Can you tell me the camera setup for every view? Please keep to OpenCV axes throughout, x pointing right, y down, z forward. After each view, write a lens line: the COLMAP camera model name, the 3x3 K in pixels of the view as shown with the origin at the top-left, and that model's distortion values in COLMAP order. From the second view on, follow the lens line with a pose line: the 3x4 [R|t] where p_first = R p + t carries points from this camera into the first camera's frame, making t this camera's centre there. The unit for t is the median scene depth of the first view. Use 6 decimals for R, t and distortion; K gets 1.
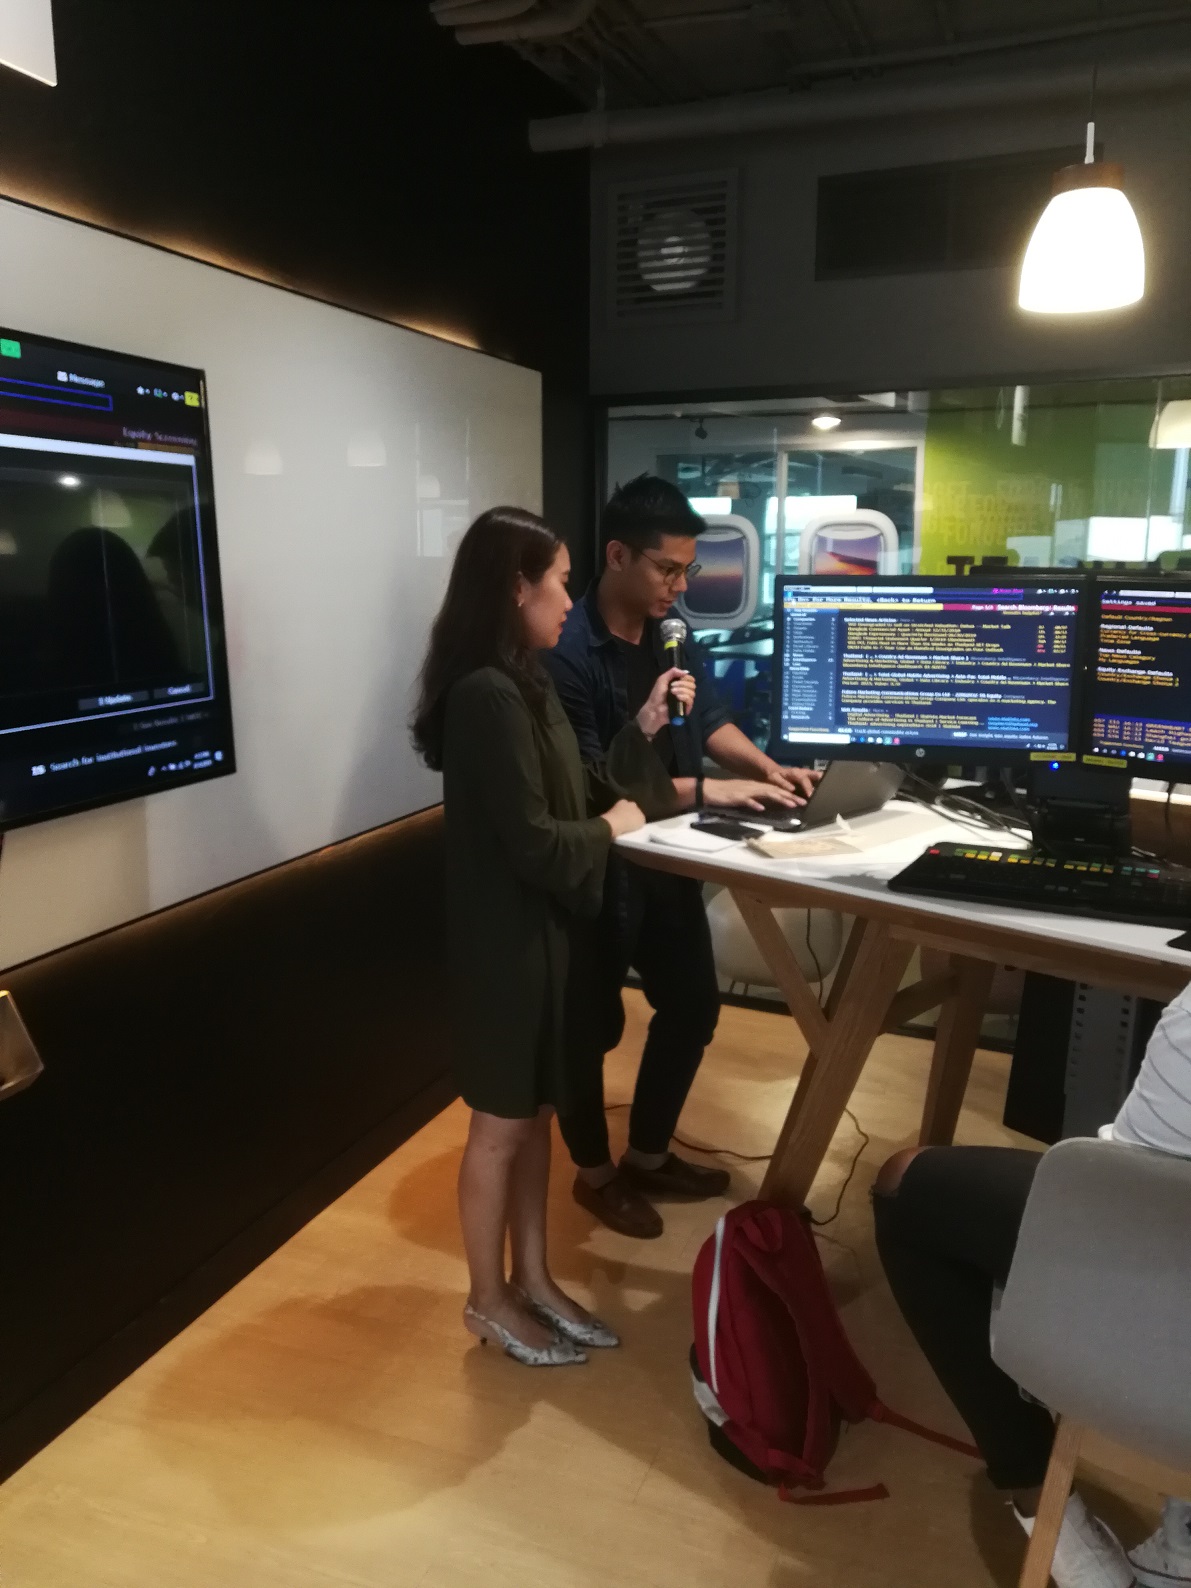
lens RADIAL K [[1260.9, 0, 593.9], [0, 1260.9, 783.8], [0, 0, 1]] dist [-0.001183, 0.013338]
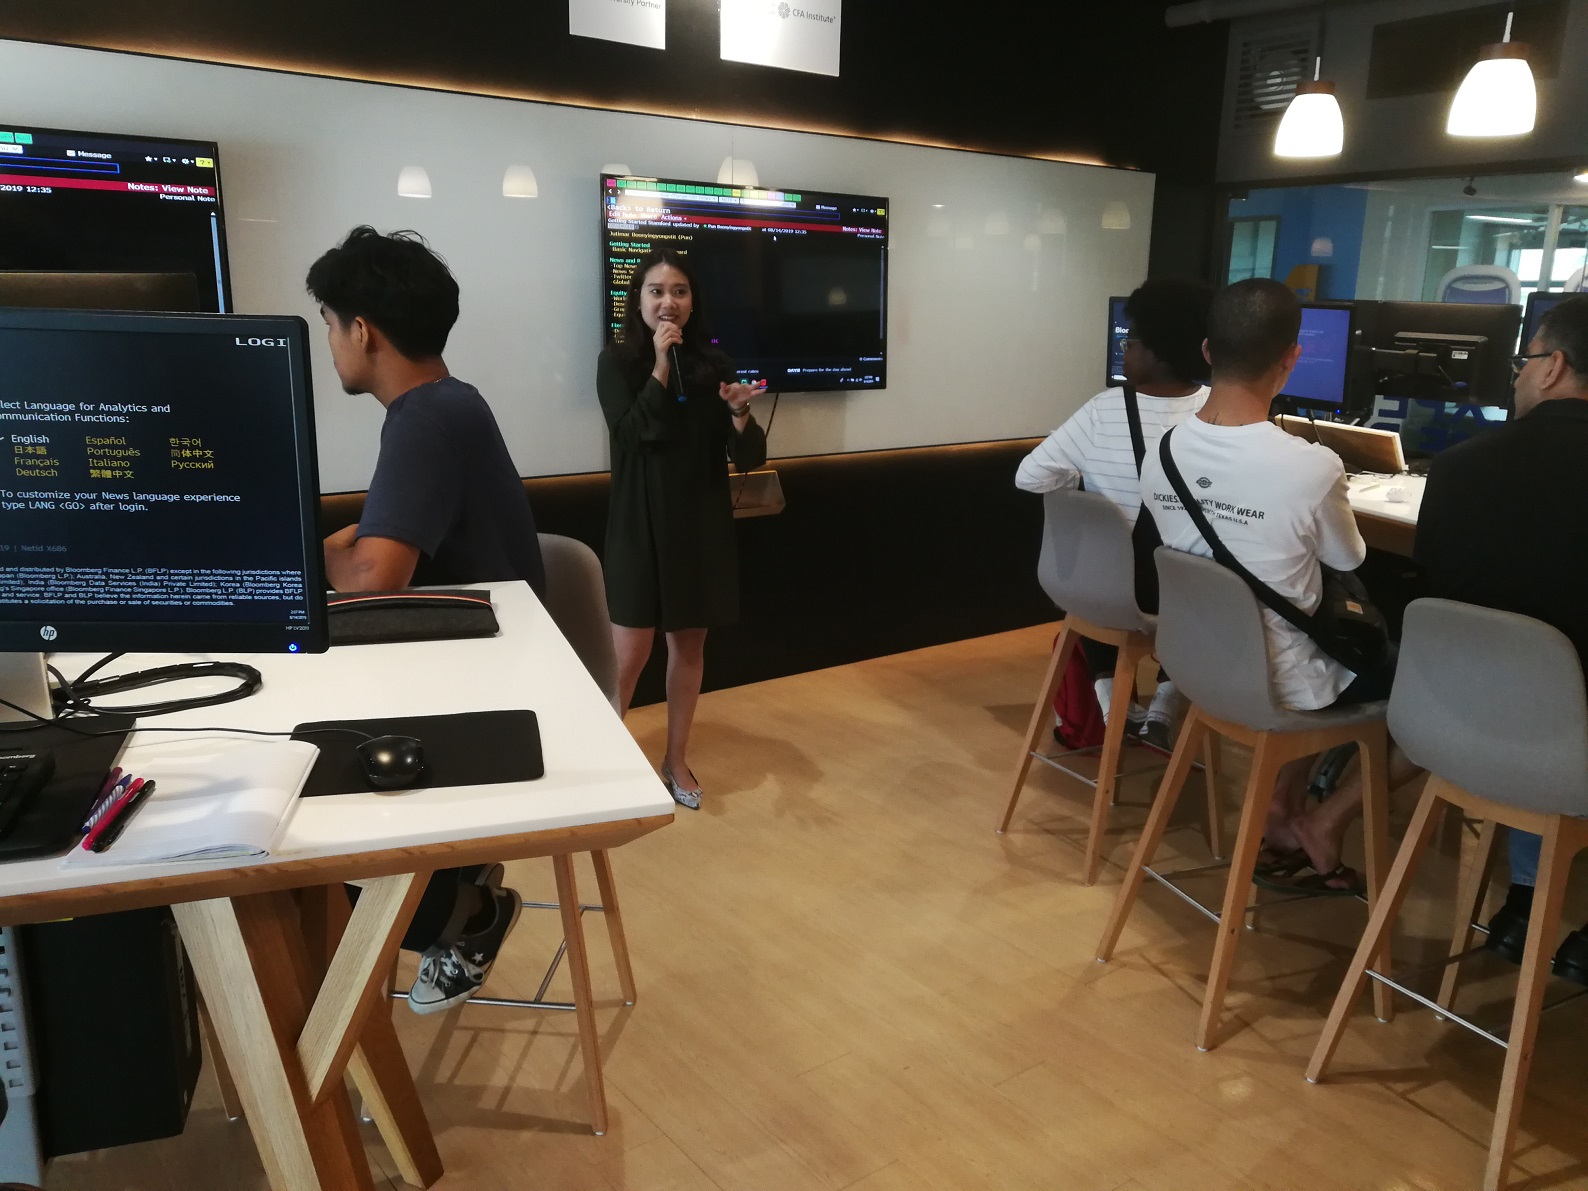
lens RADIAL K [[1260.9, 0, 801.6], [0, 1260.9, 600.0], [0, 0, 1]] dist [-0.001183, 0.013338]
pose [[0.848735, 0.146832, -0.508024, 0.747284], [-0.118985, 0.989070, 0.087084, 0.180314], [0.515258, -0.013464, 0.856929, -0.920234]]
